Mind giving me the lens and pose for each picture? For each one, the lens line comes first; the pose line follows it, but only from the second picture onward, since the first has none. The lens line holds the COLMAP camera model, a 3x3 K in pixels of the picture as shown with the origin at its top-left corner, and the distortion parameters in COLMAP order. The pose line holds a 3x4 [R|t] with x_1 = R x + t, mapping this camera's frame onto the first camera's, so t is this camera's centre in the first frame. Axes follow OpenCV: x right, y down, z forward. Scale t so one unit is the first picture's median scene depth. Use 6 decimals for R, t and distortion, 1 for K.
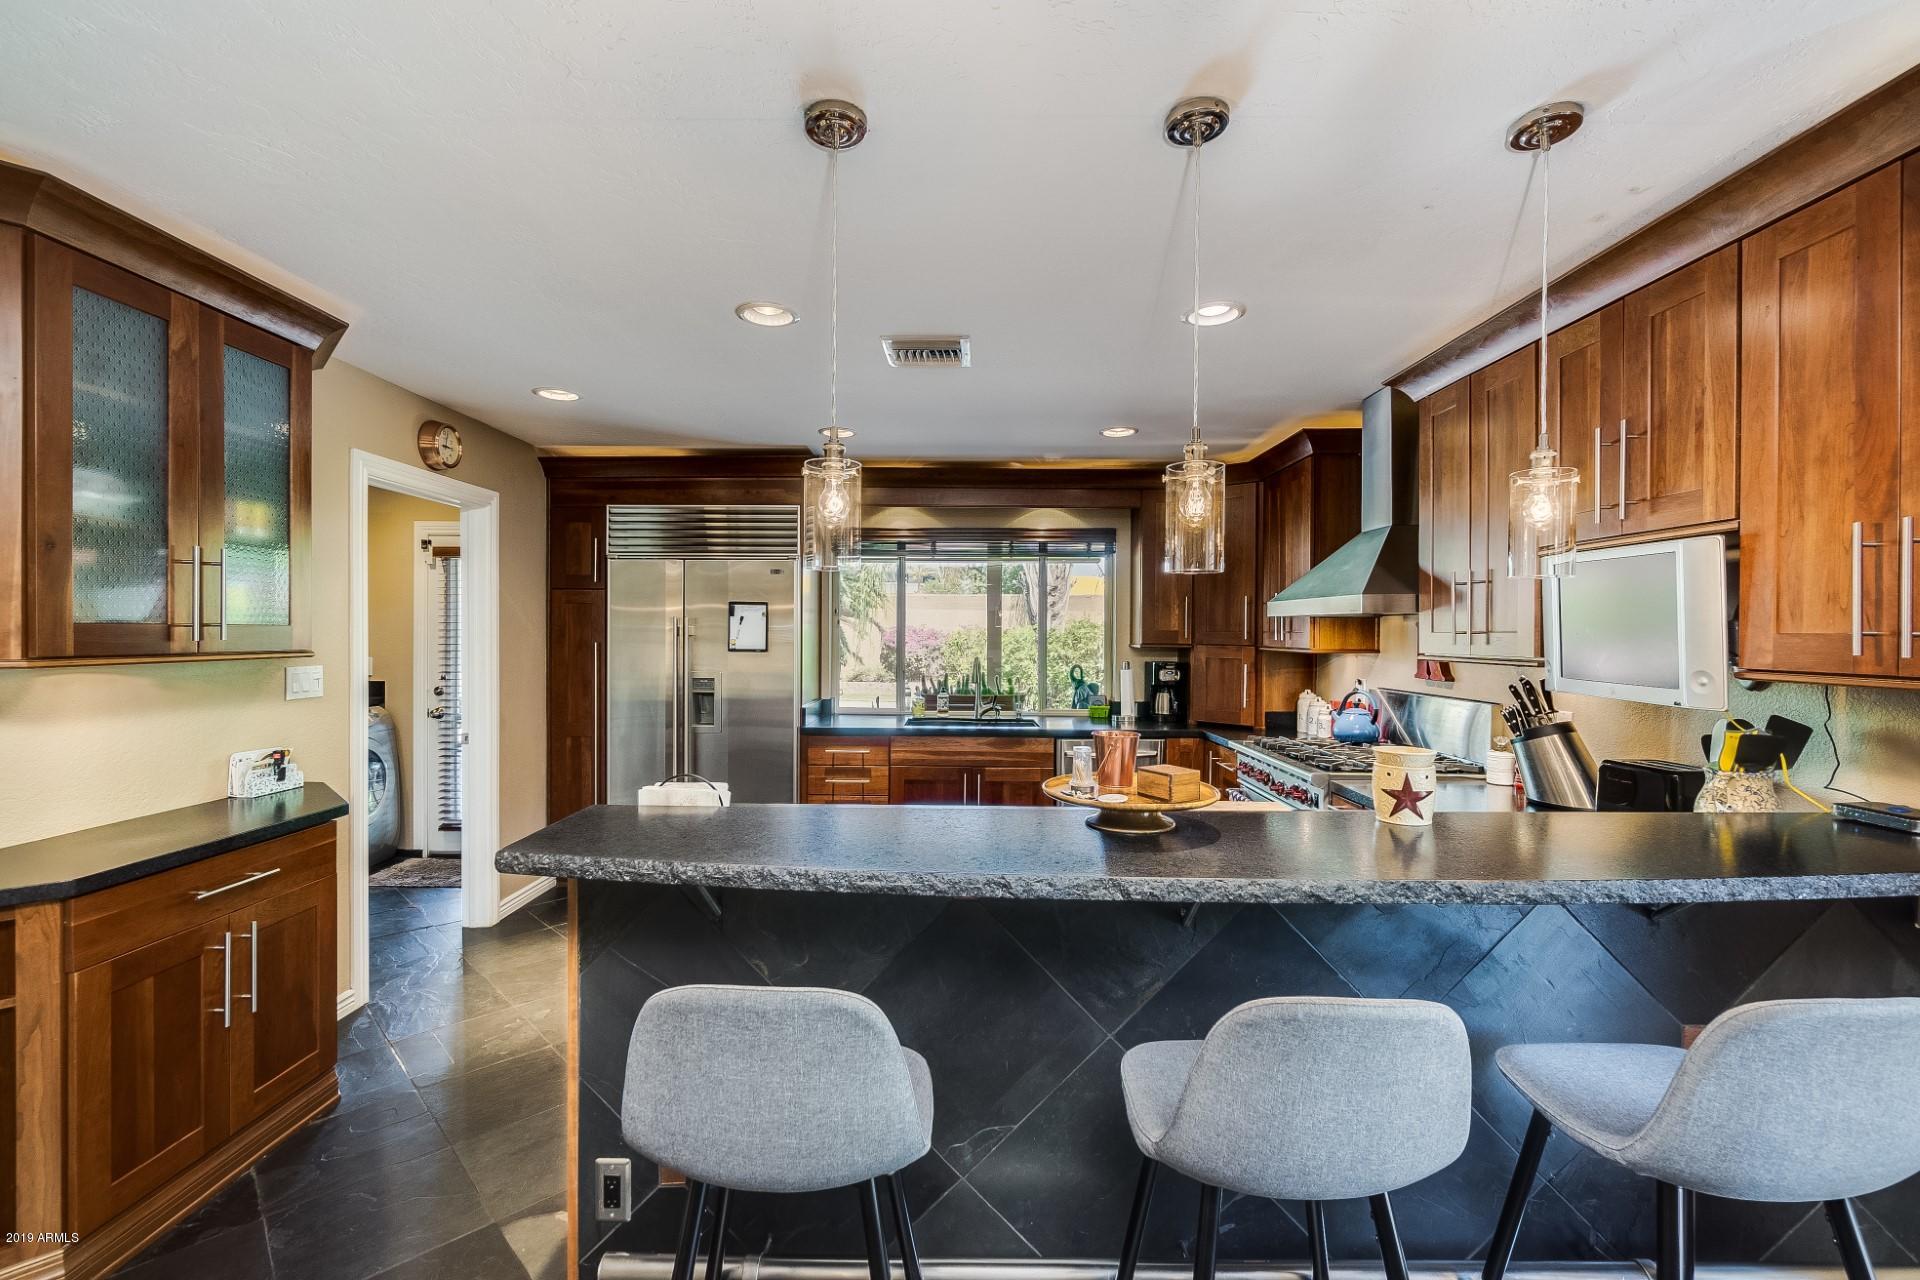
lens RADIAL K [[831.1, 0, 952.1], [0, 831.1, 635.4], [0, 0, 1]] dist [0.001550, -0.000499]
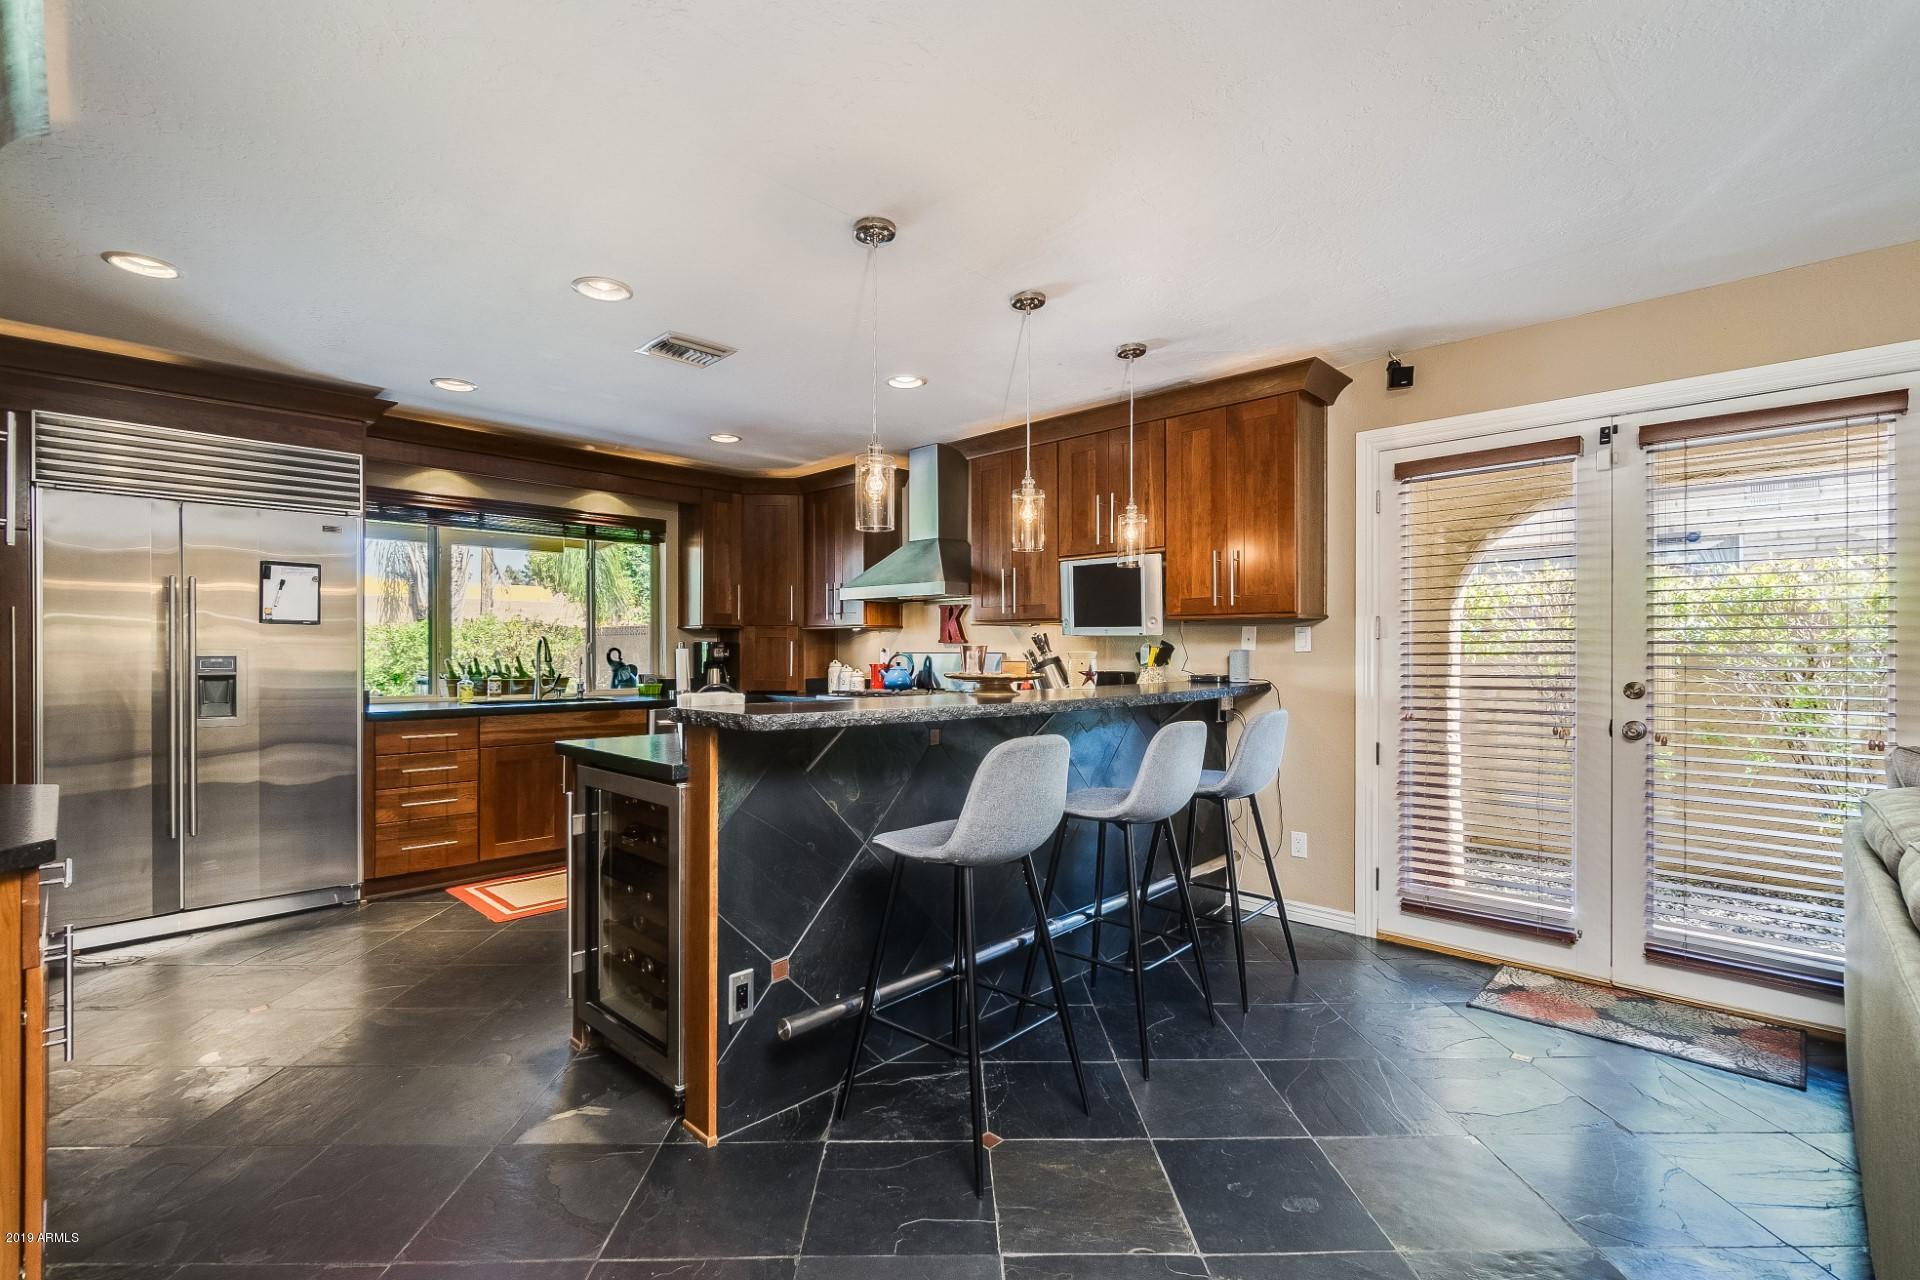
lens RADIAL K [[859.3, 0, 960.0], [0, 859.3, 640.0], [0, 0, 1]] dist [-0.000266, -0.001226]
pose [[0.686689, 0.002585, 0.726946, -0.408132], [0.005668, 0.999944, -0.008910, 0.046807], [-0.726929, 0.010238, 0.686636, -0.058026]]
